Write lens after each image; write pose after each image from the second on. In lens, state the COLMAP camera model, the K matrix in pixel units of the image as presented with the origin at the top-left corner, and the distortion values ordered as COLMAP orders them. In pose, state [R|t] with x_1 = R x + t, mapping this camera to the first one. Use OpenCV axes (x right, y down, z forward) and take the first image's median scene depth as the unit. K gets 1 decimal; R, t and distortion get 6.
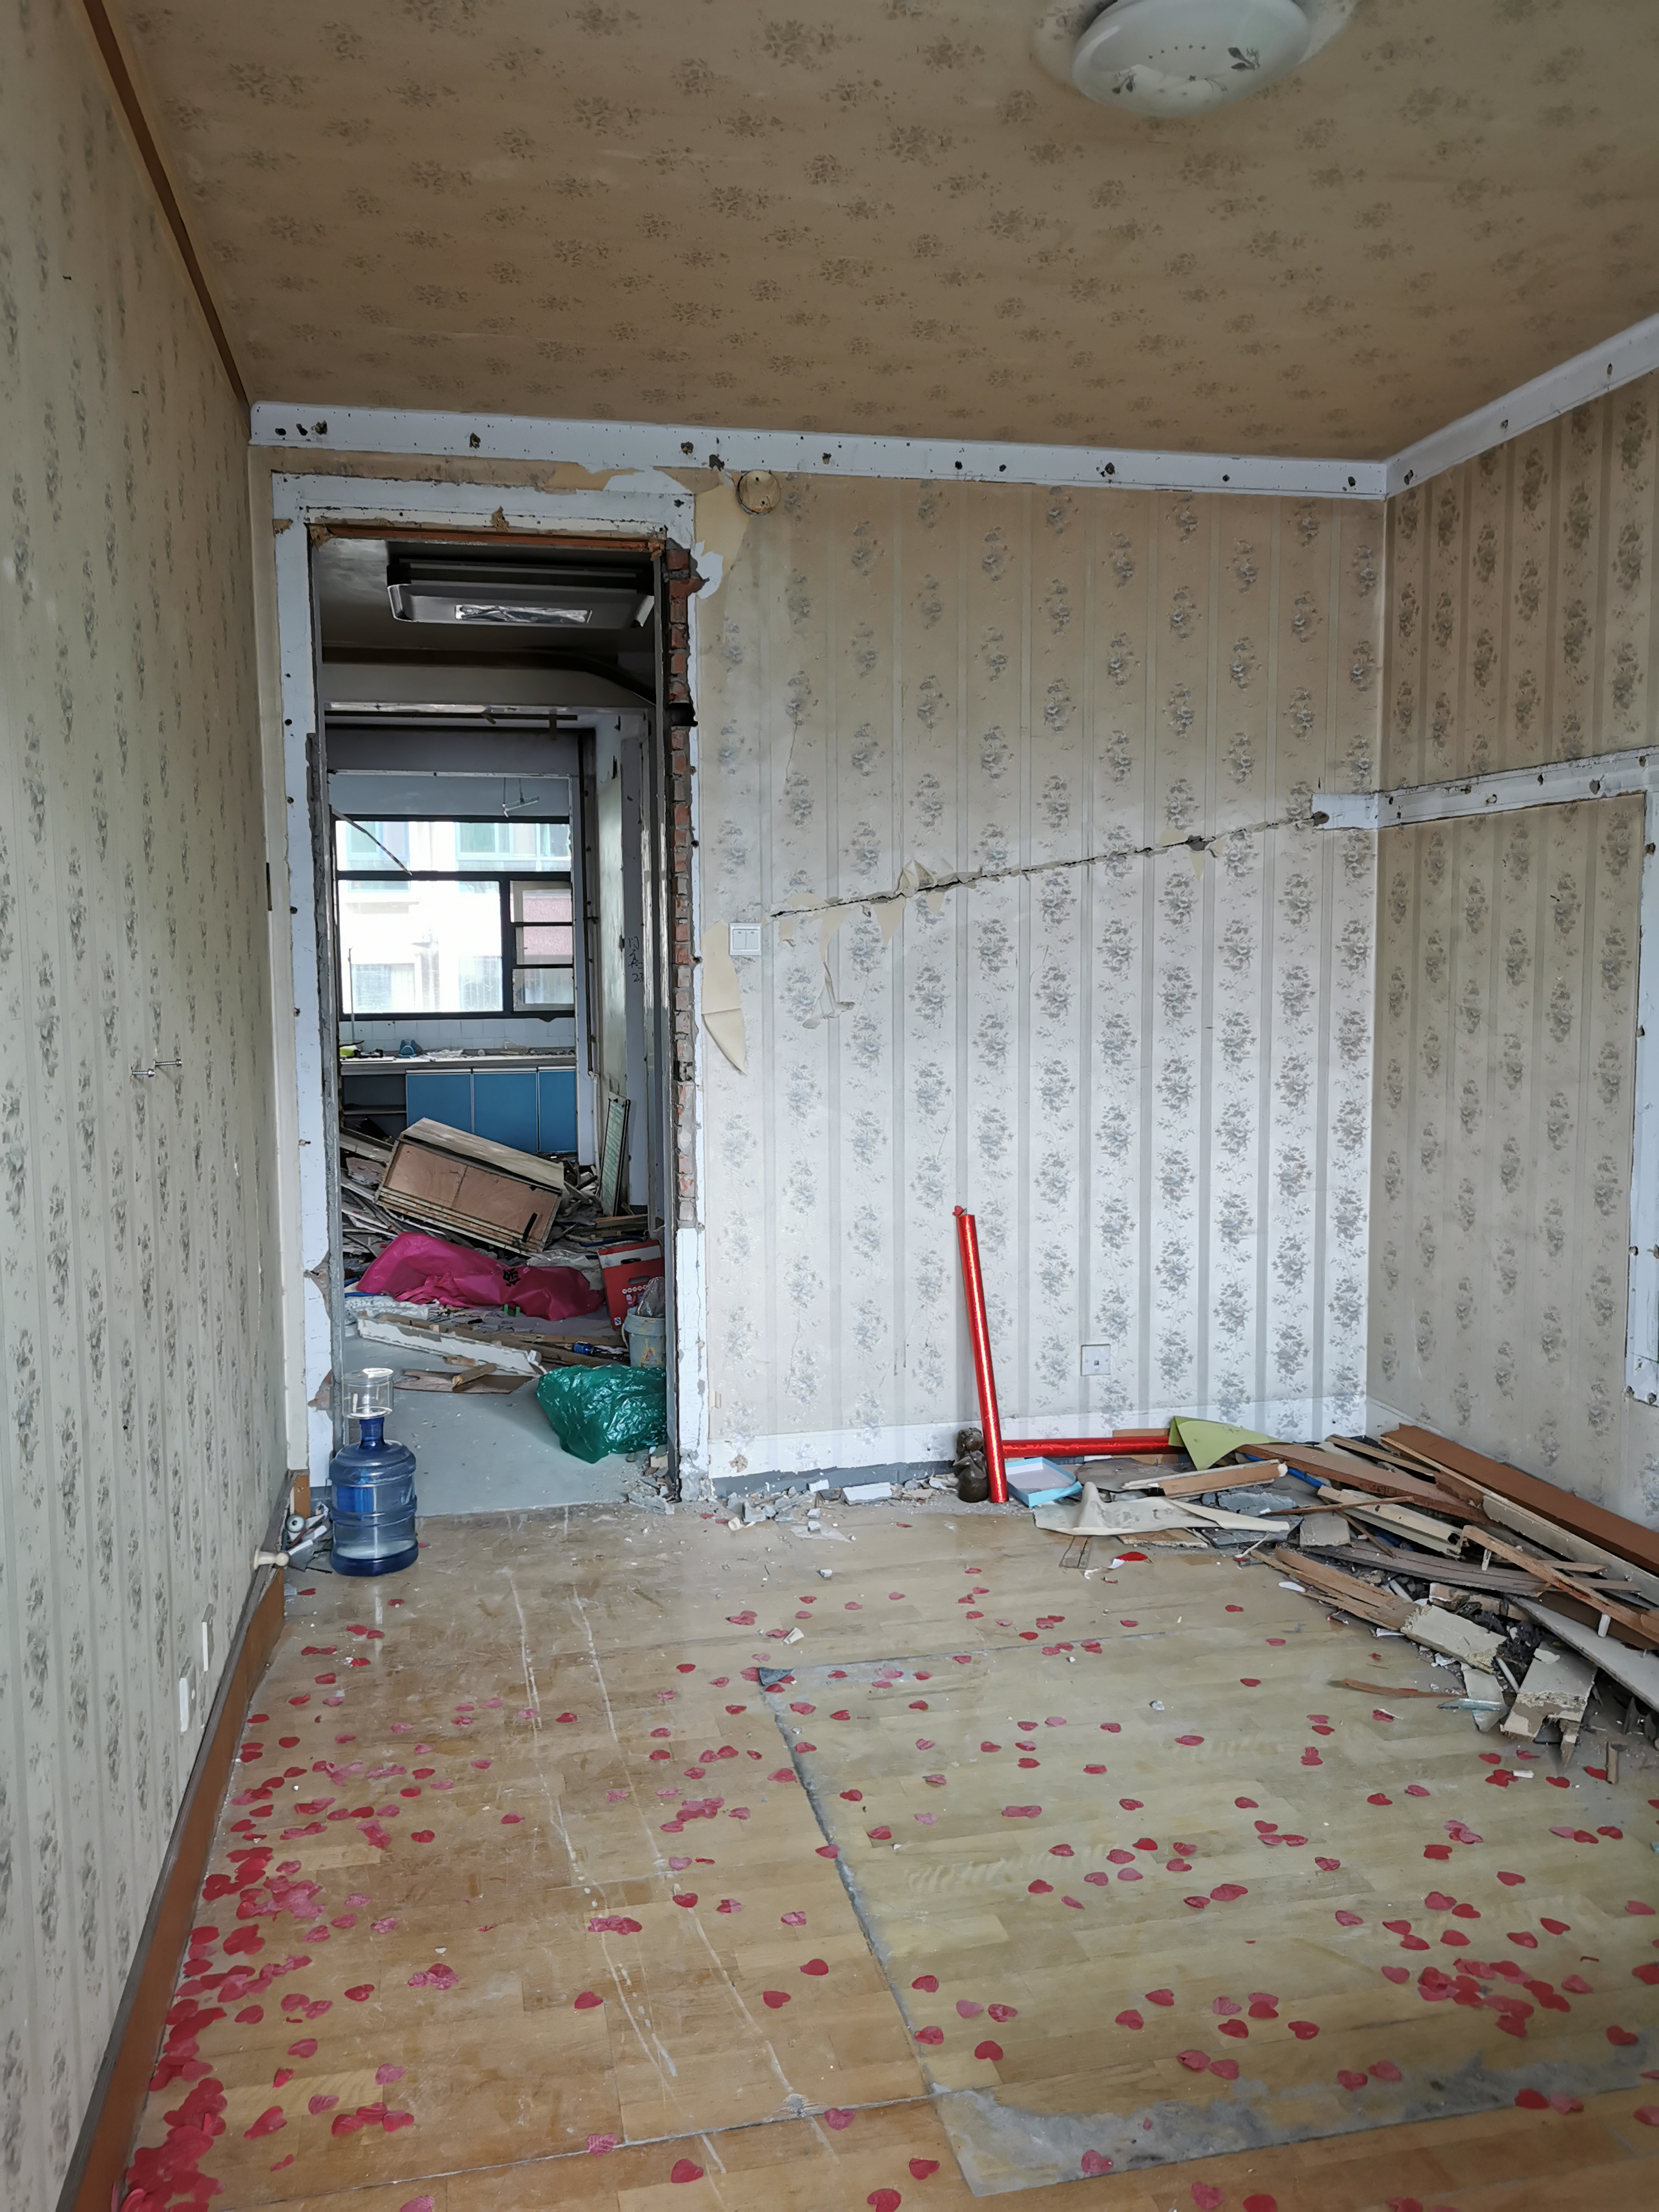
lens RADIAL K [[1747.4, 0, 834.8], [0, 1747.4, 1110.7], [0, 0, 1]] dist [0.005370, 0.000598]
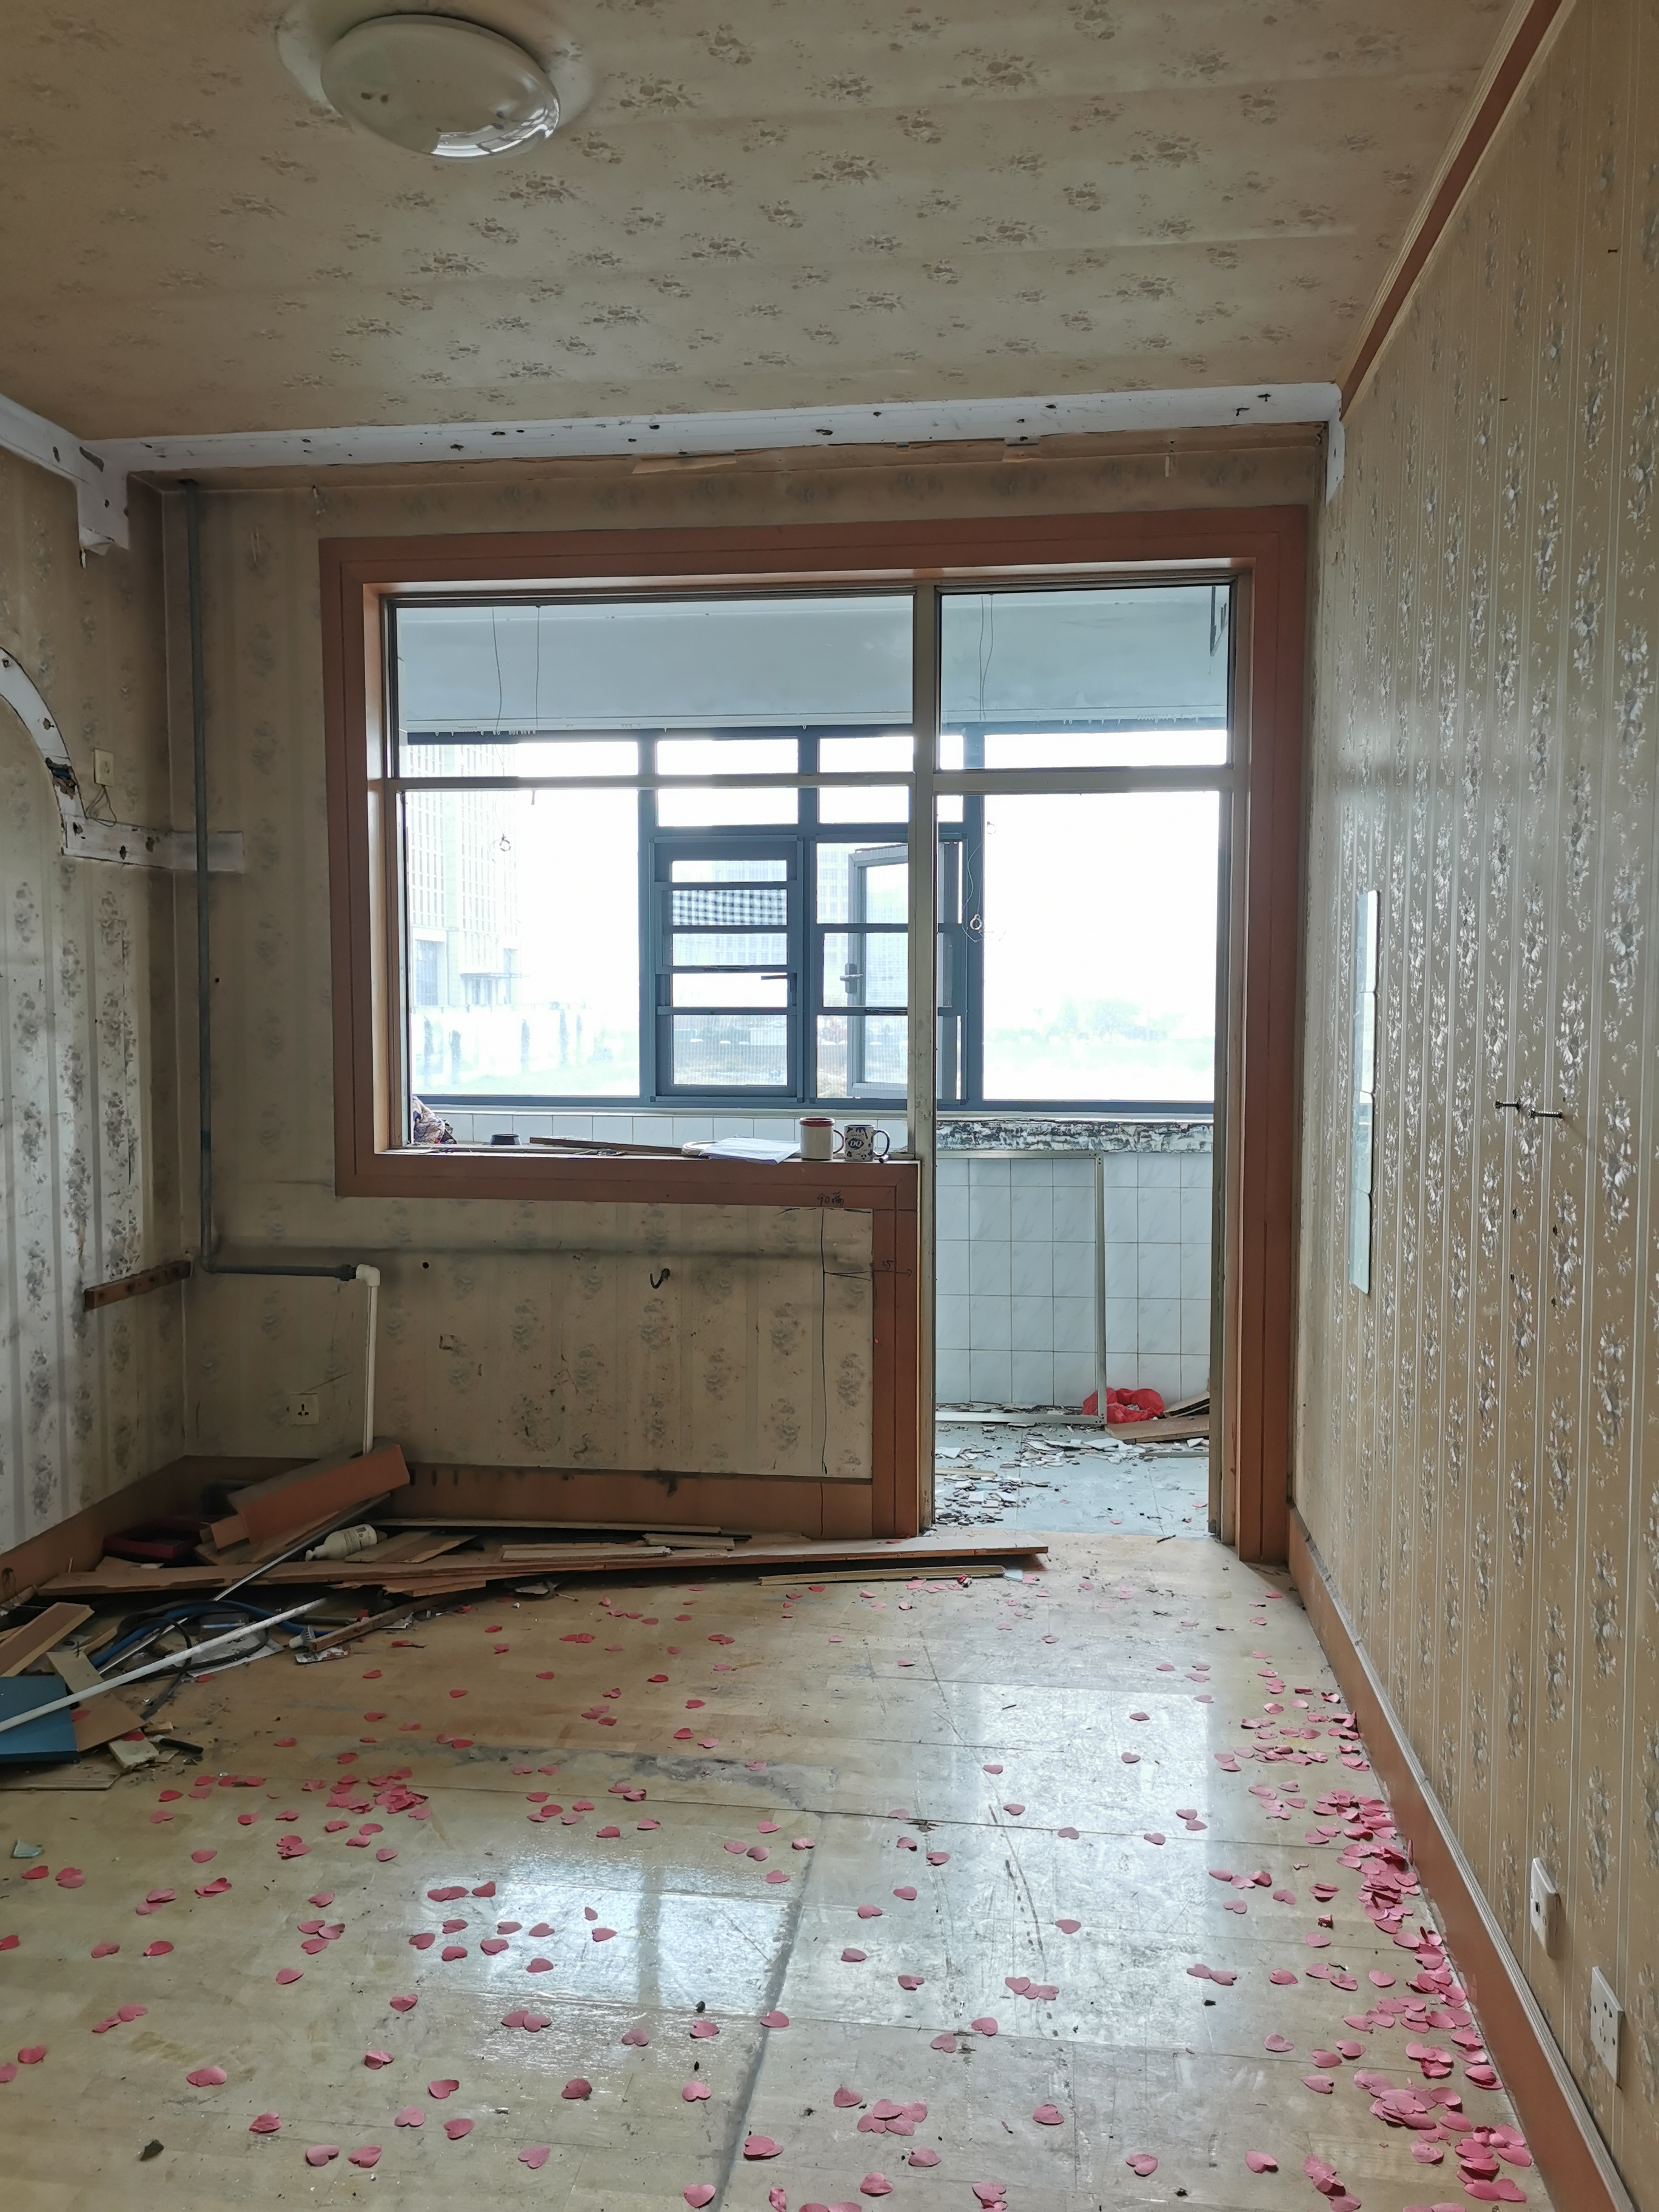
lens RADIAL K [[1747.4, 0, 830.7], [0, 1747.4, 1100.7], [0, 0, 1]] dist [0.005370, 0.000598]
pose [[-0.941738, -0.013880, 0.336060, -0.126466], [0.039346, 0.987742, 0.151056, -0.063005], [-0.334037, 0.155478, -0.929648, 0.692850]]
